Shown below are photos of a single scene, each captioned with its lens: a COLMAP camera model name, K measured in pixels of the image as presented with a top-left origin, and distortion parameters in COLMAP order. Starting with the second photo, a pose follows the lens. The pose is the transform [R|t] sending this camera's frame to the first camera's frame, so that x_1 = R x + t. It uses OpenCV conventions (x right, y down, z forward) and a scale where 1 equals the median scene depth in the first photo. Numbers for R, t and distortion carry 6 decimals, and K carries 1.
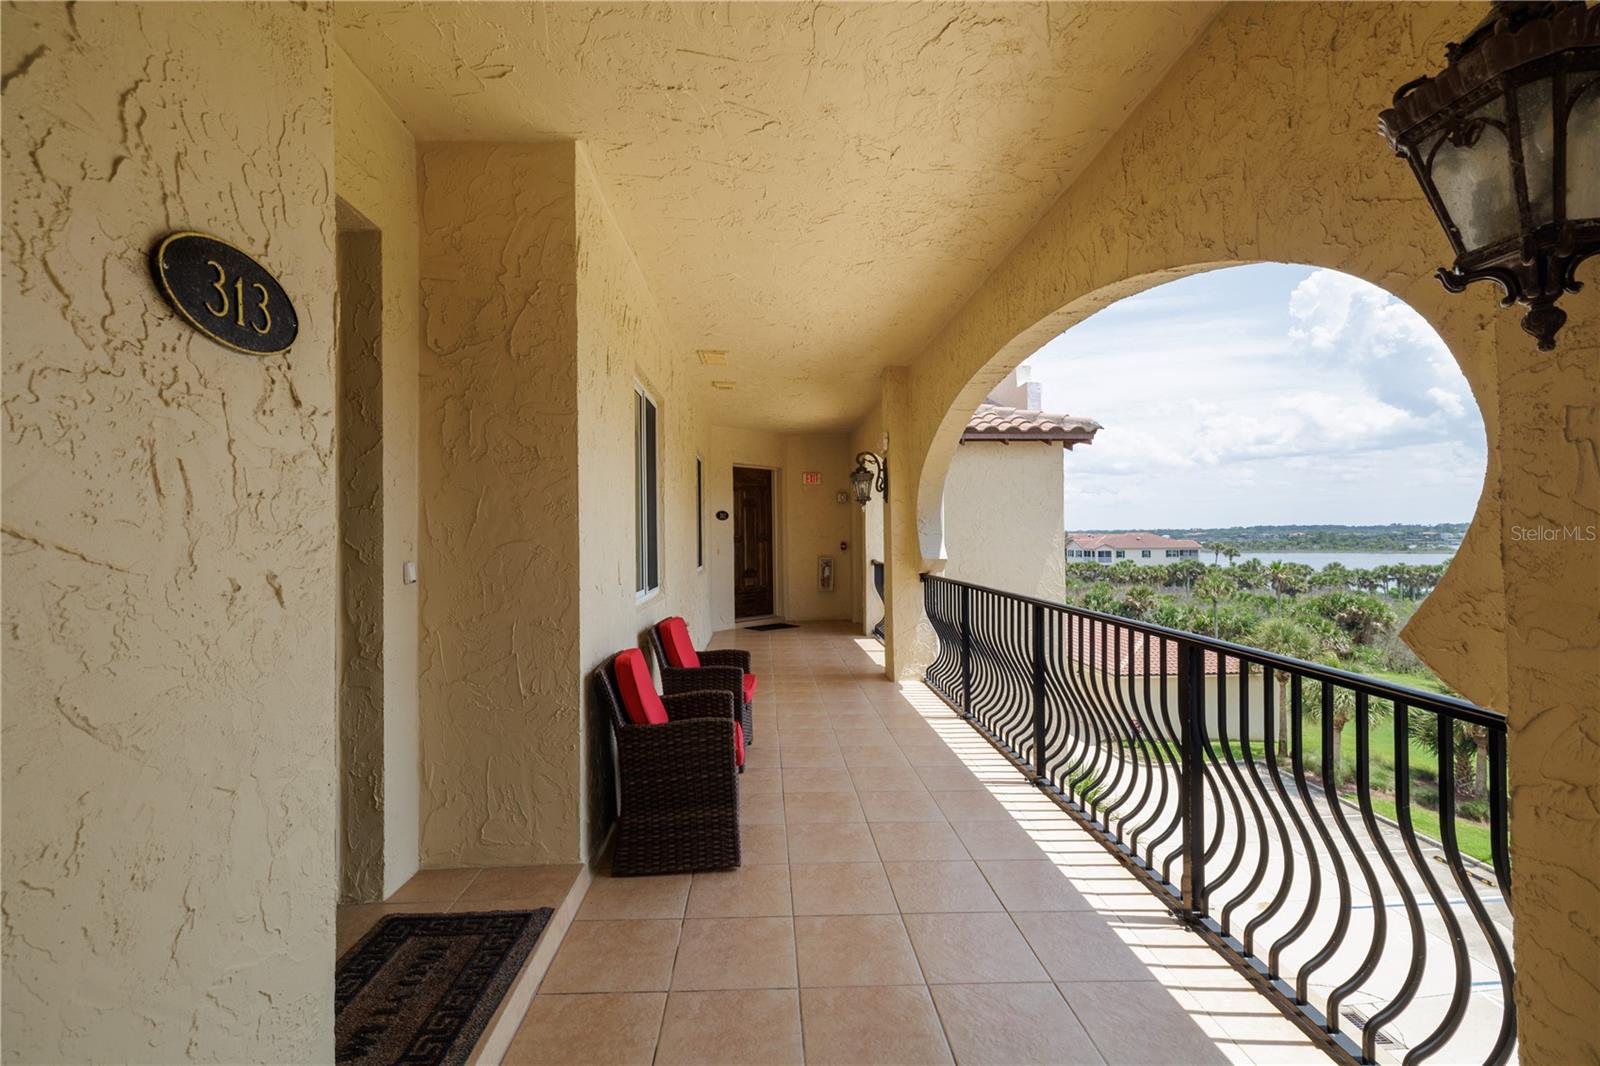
lens RADIAL K [[692.6, 0, 812.0], [0, 692.6, 526.9], [0, 0, 1]] dist [0.003226, 0.000357]
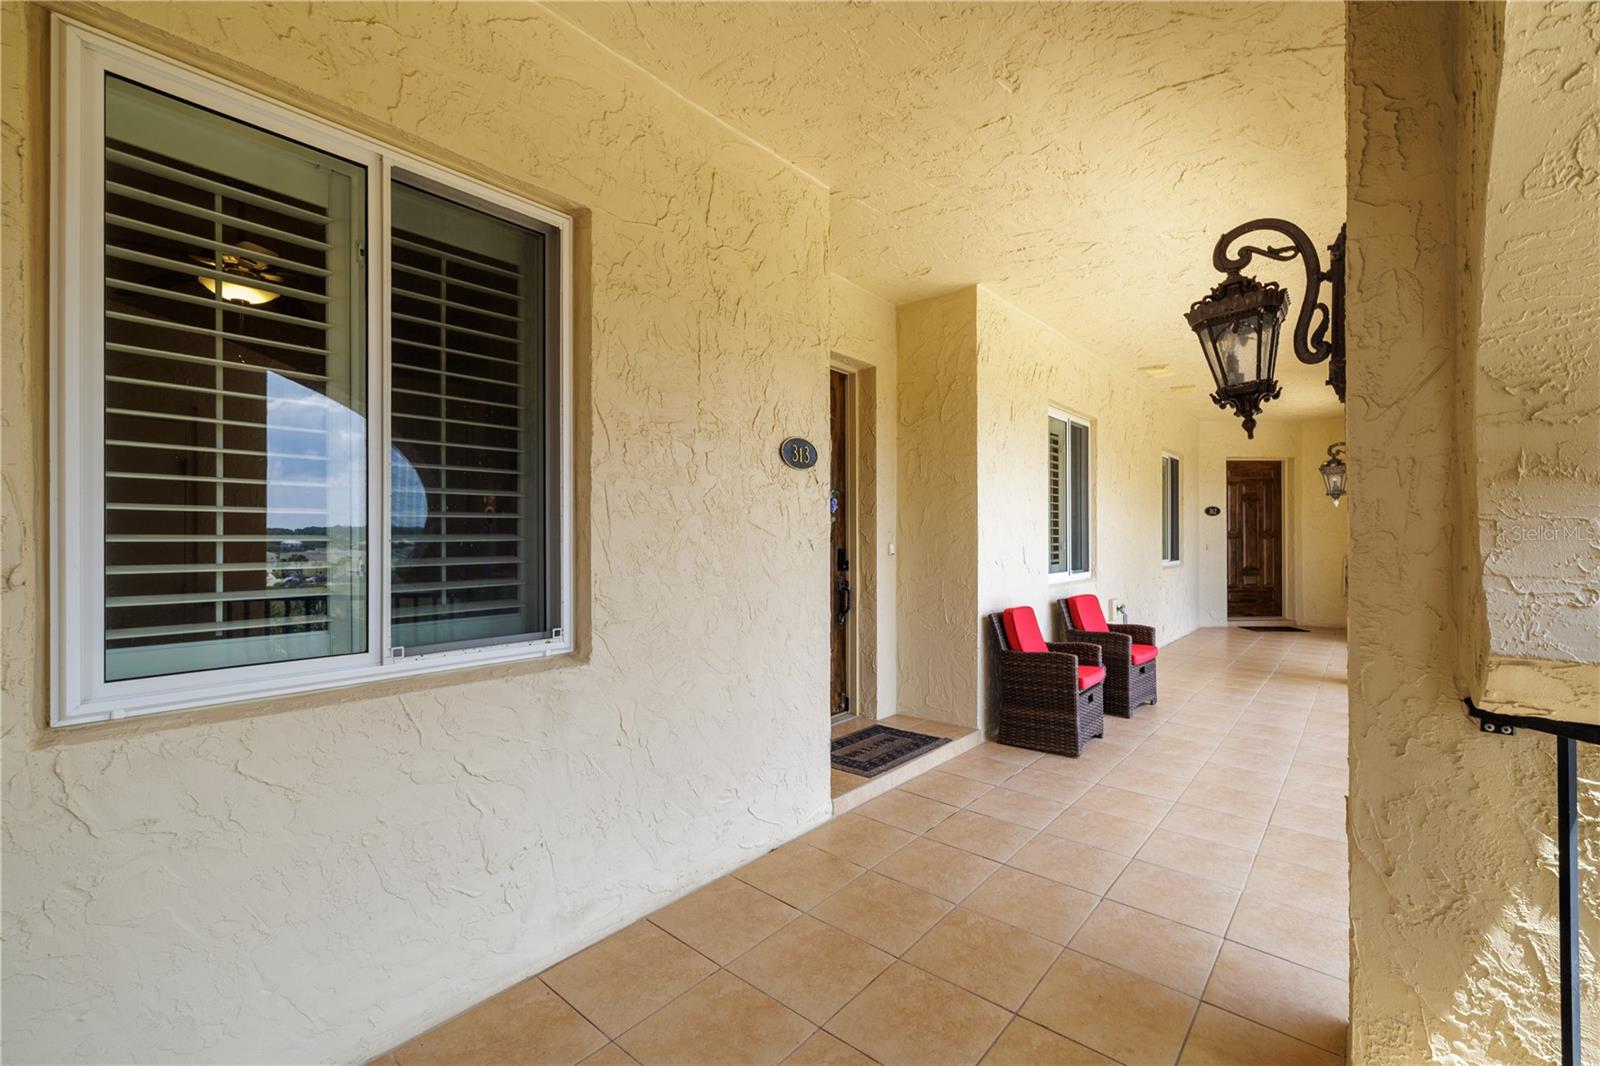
lens RADIAL K [[692.6, 0, 812.0], [0, 692.6, 526.9], [0, 0, 1]] dist [0.003226, 0.000357]
pose [[0.735175, 0.000397, -0.677878, 0.482079], [0.003428, 0.999985, 0.004303, -0.000718], [0.677869, -0.005487, 0.735162, -0.460064]]
